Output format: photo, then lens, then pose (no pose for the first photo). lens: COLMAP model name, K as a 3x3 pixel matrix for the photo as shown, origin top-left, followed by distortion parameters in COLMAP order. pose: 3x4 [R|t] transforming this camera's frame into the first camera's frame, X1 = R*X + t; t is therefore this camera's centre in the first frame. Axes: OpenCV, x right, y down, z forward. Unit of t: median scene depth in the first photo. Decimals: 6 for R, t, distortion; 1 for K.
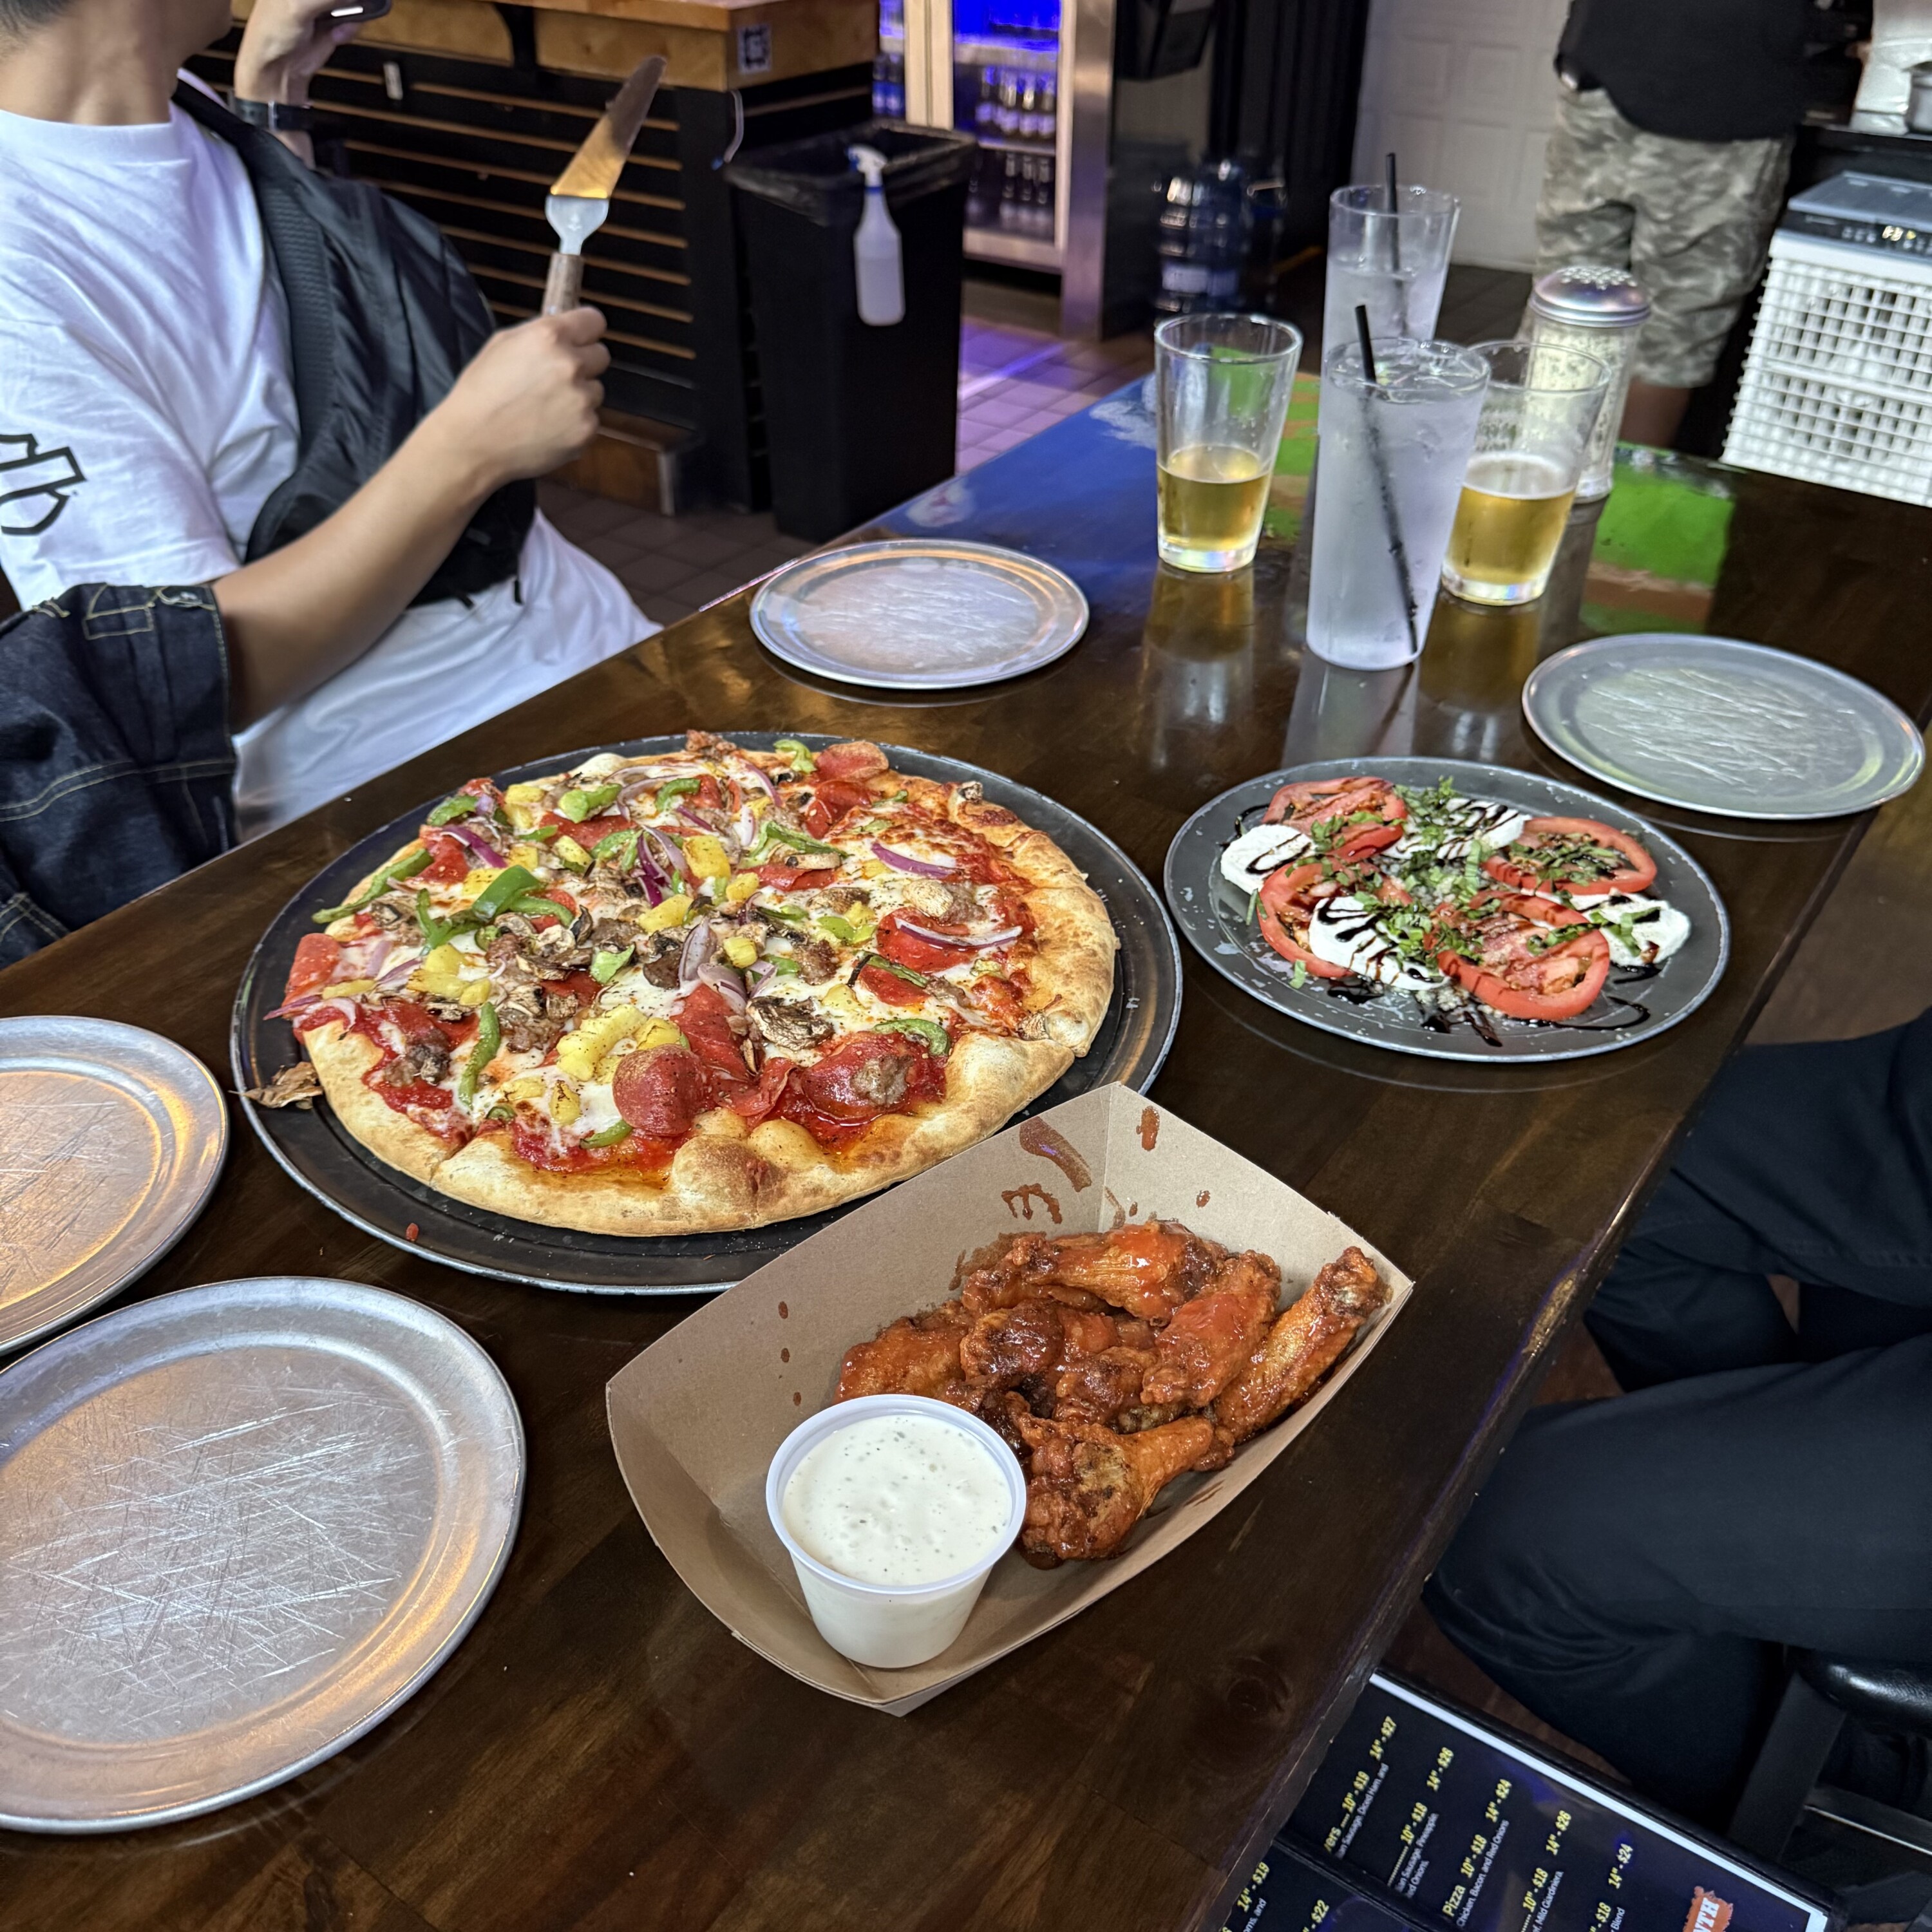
lens RADIAL K [[1951.4, 0, 966.0], [0, 1951.4, 966.0], [0, 0, 1]] dist [0.181615, -0.316307]
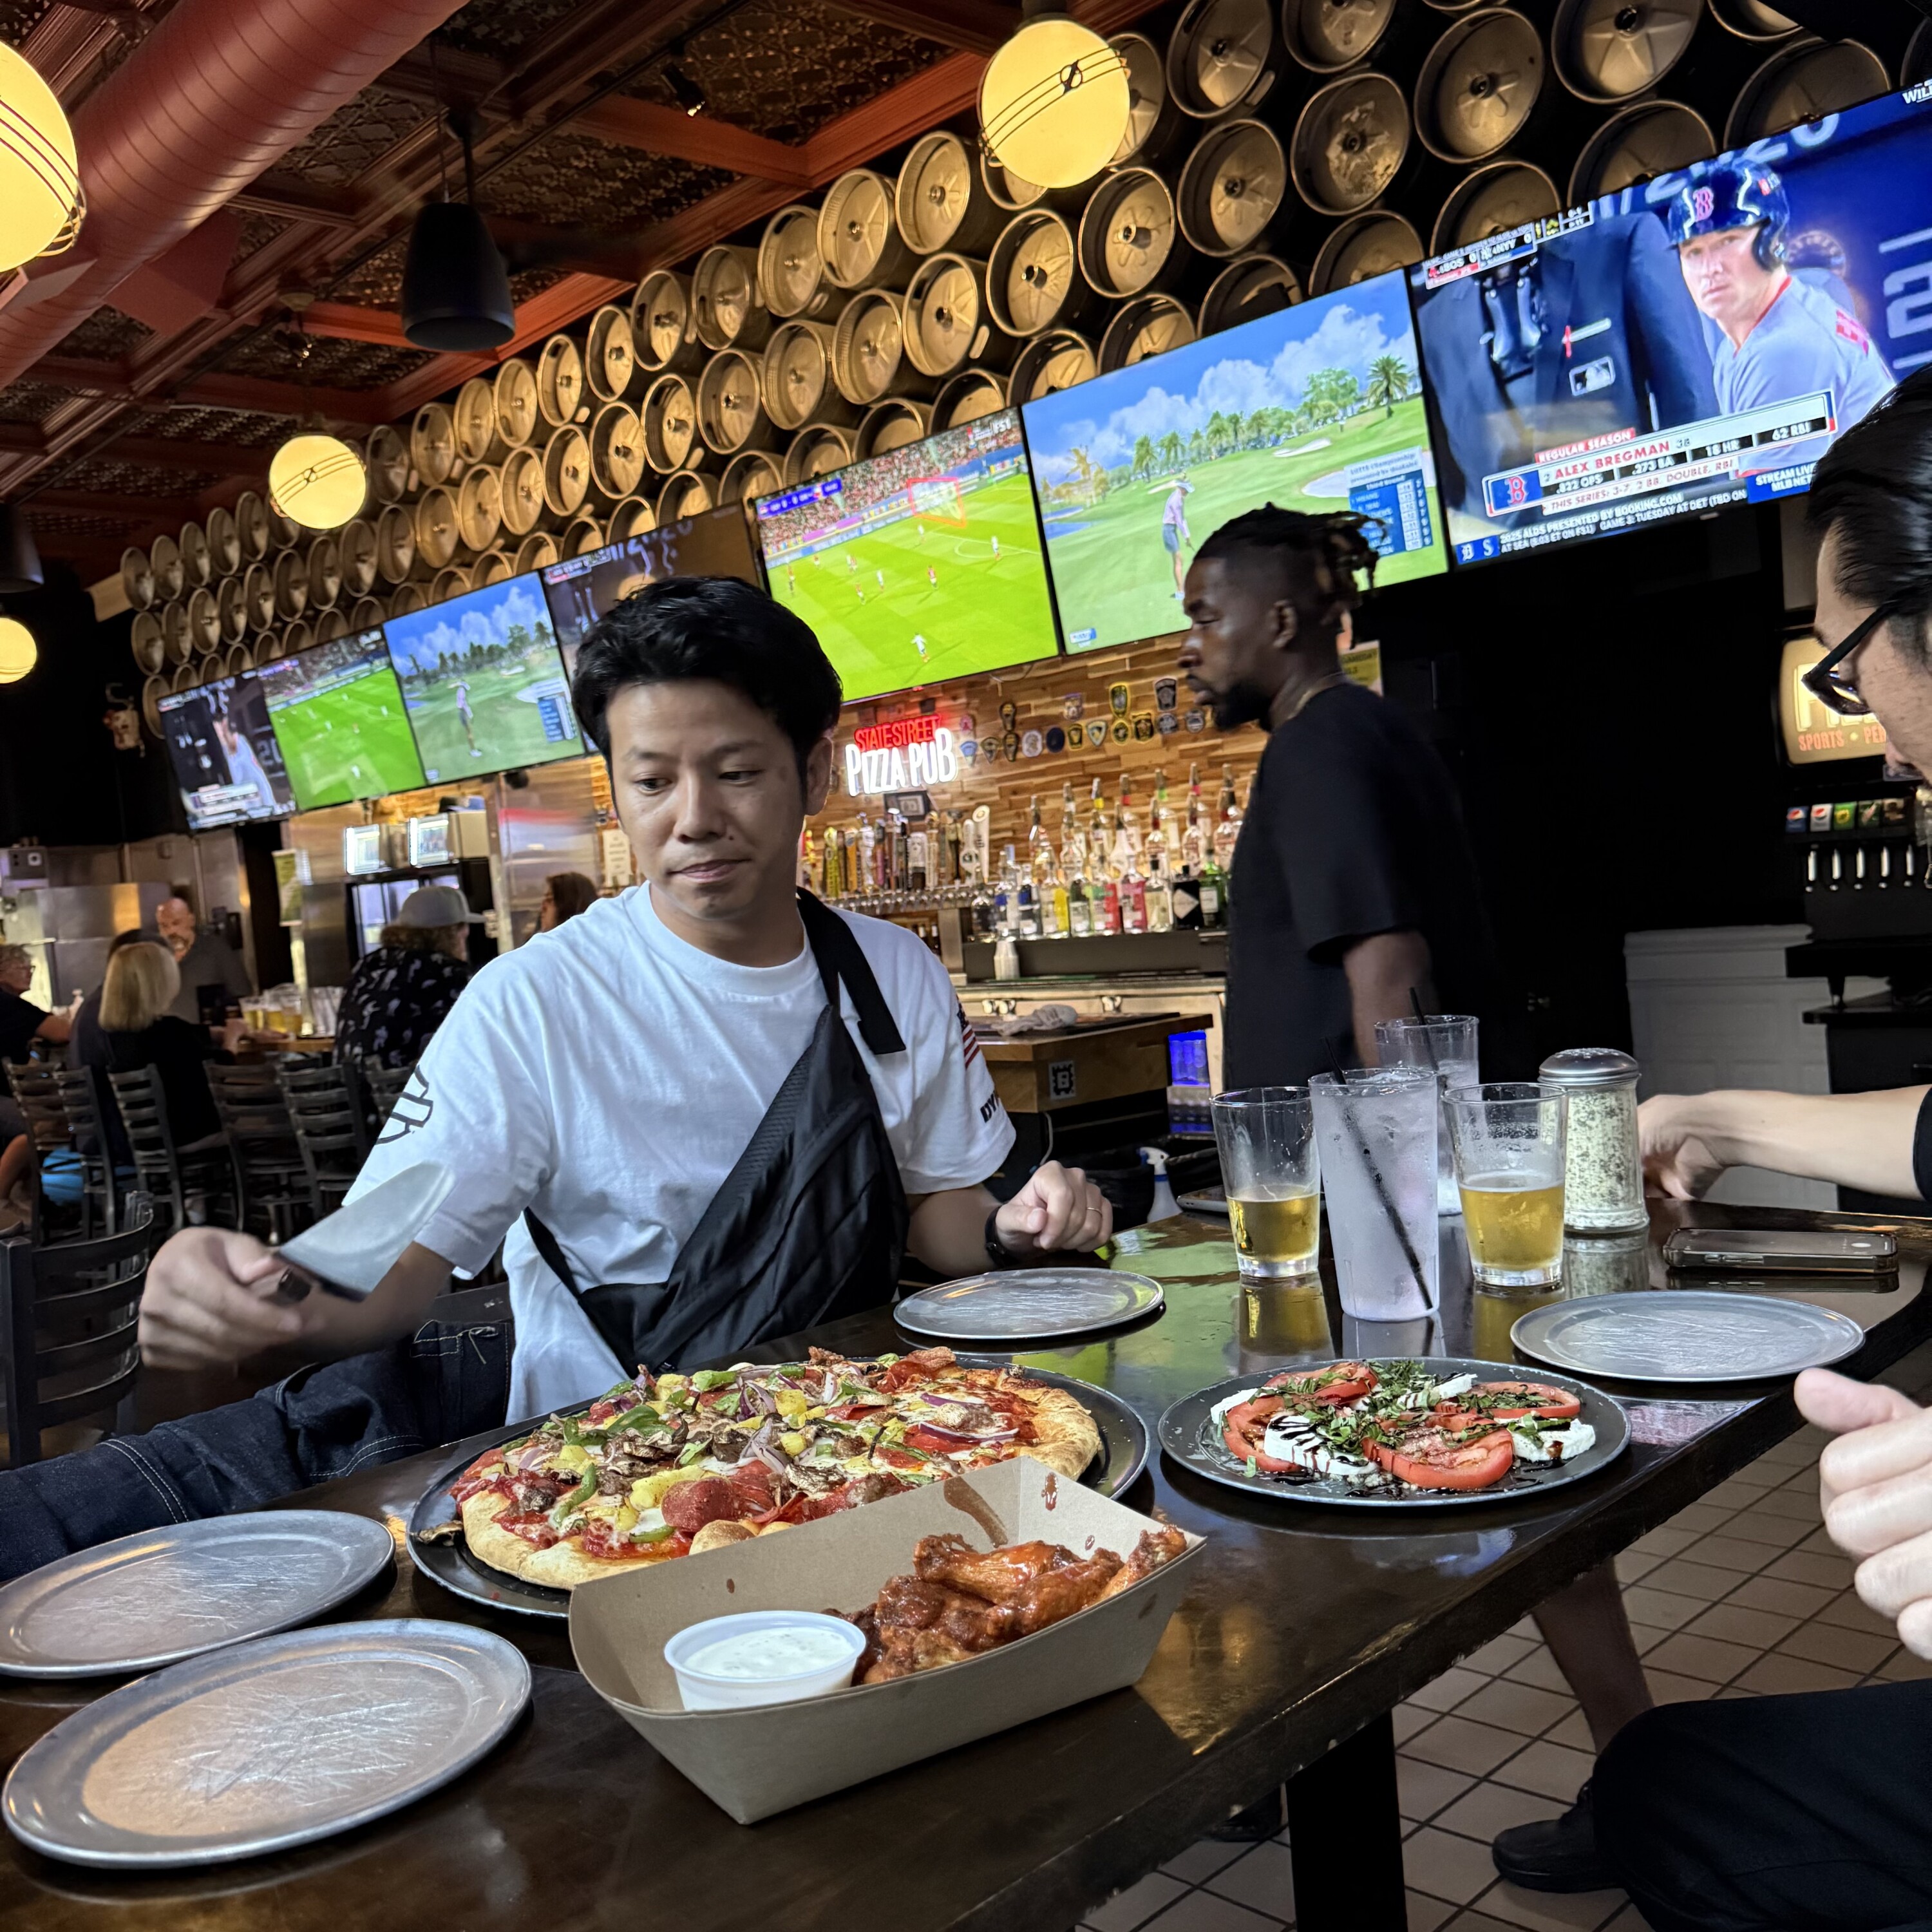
lens RADIAL K [[1951.4, 0, 966.0], [0, 1951.4, 966.0], [0, 0, 1]] dist [0.181615, -0.316307]
pose [[0.977480, -0.081972, -0.194458, 0.263727], [-0.031737, 0.853892, -0.519482, 0.381329], [0.208629, 0.513955, 0.832060, -0.201301]]
